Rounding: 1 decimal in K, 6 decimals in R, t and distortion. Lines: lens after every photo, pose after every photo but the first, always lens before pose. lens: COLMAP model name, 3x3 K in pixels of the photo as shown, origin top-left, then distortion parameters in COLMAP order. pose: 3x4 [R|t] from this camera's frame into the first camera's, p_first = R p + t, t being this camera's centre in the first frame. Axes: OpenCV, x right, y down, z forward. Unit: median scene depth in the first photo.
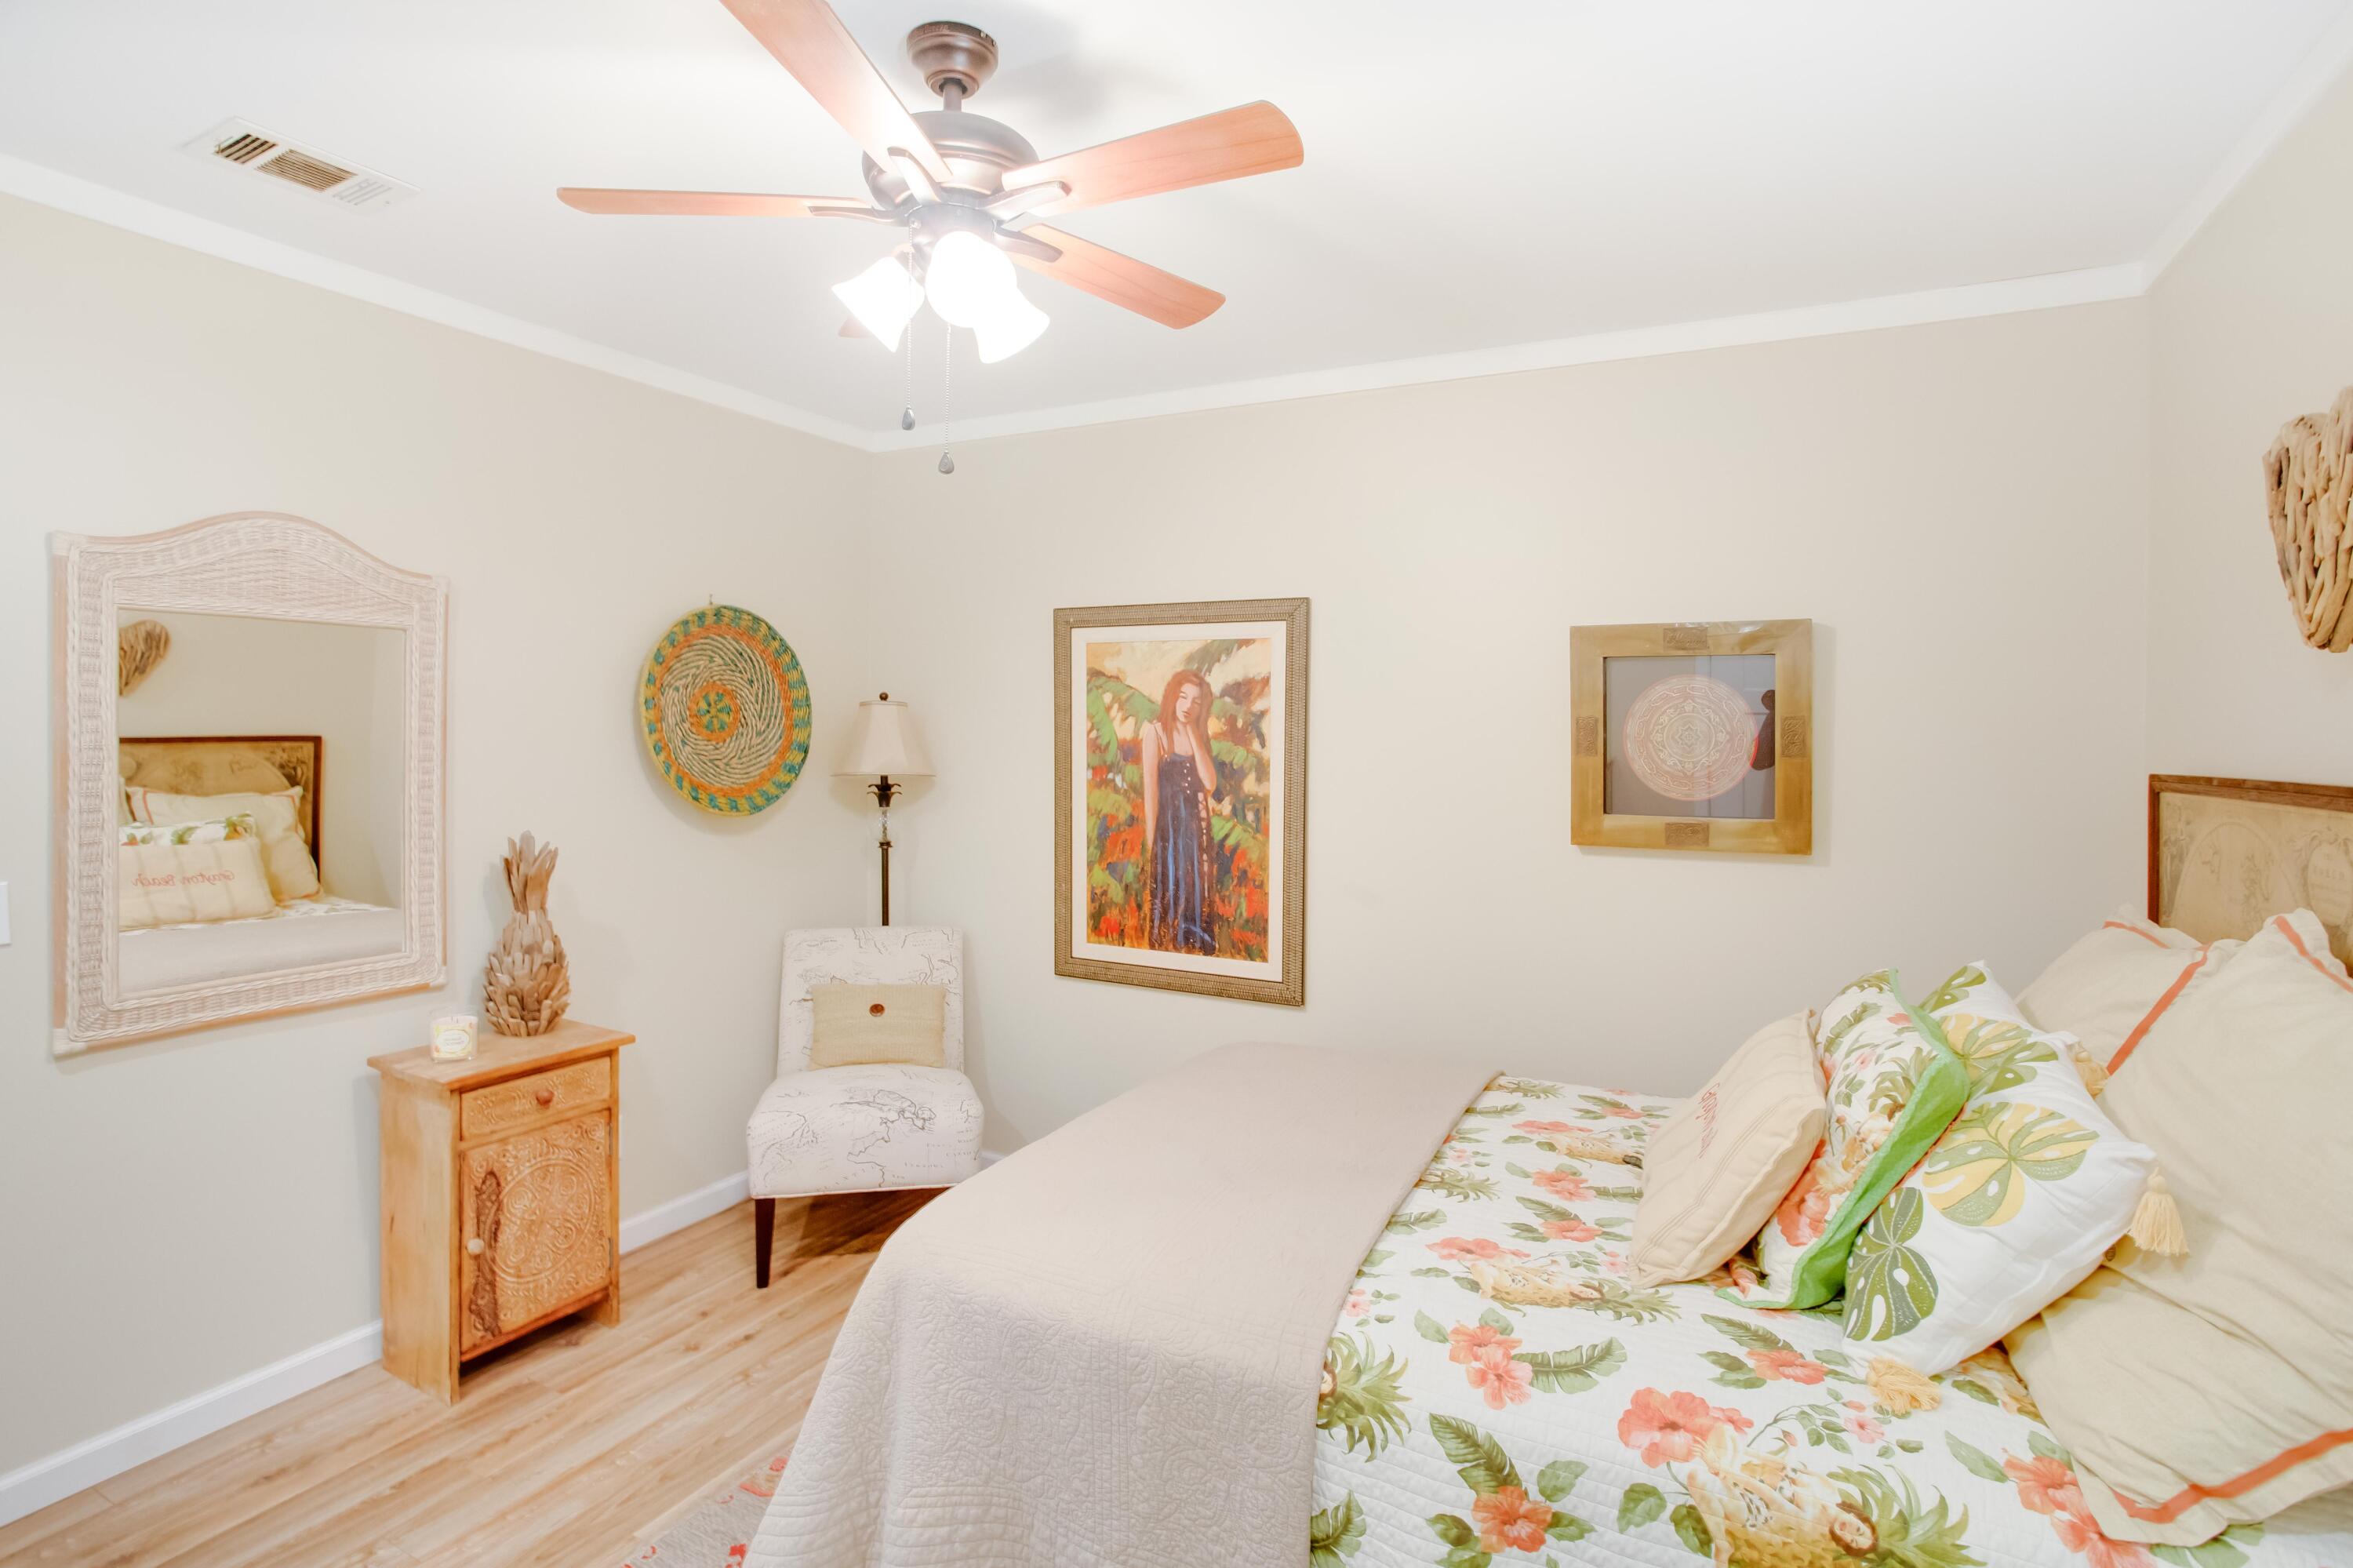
lens RADIAL K [[1160.0, 0, 1181.3], [0, 1160.0, 731.8], [0, 0, 1]] dist [-0.066114, 0.027831]
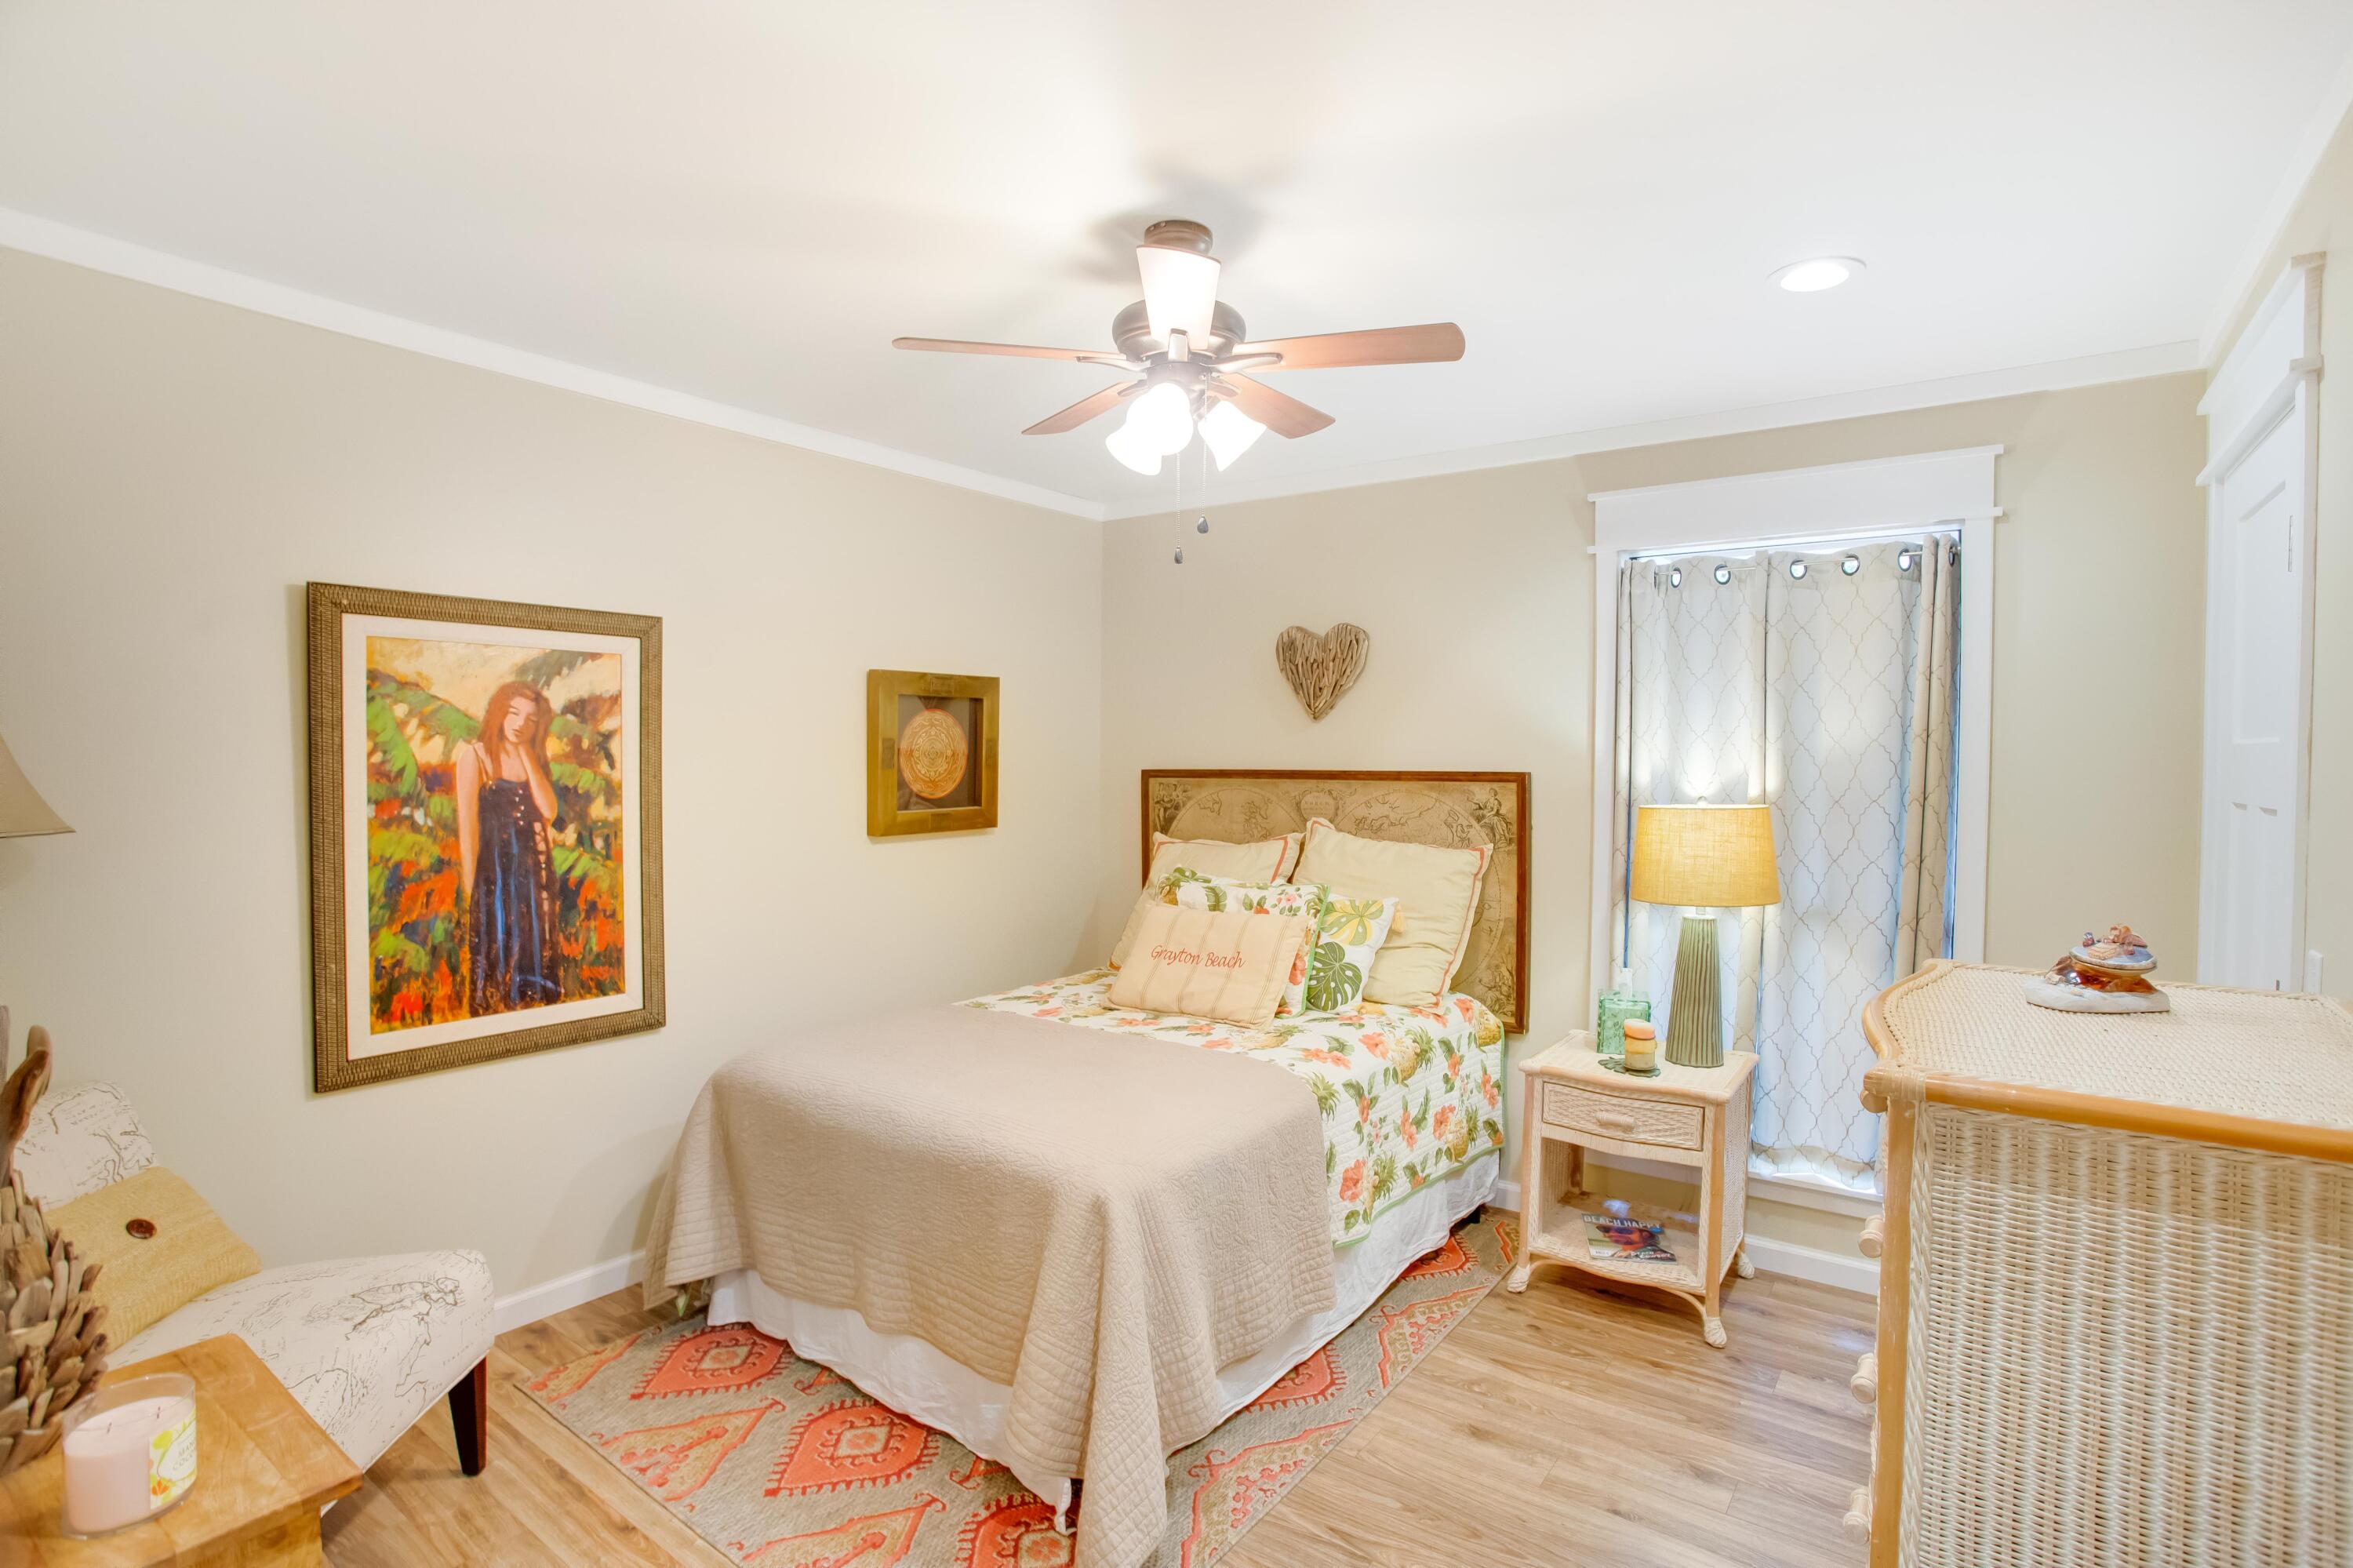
lens RADIAL K [[1134.8, 0, 1182.9], [0, 1134.8, 758.0], [0, 0, 1]] dist [-0.054183, 0.027014]
pose [[0.156958, -0.016158, 0.987473, -0.742377], [-0.003567, 0.999850, 0.016928, -0.012507], [-0.987599, -0.006179, 0.156877, 0.384925]]
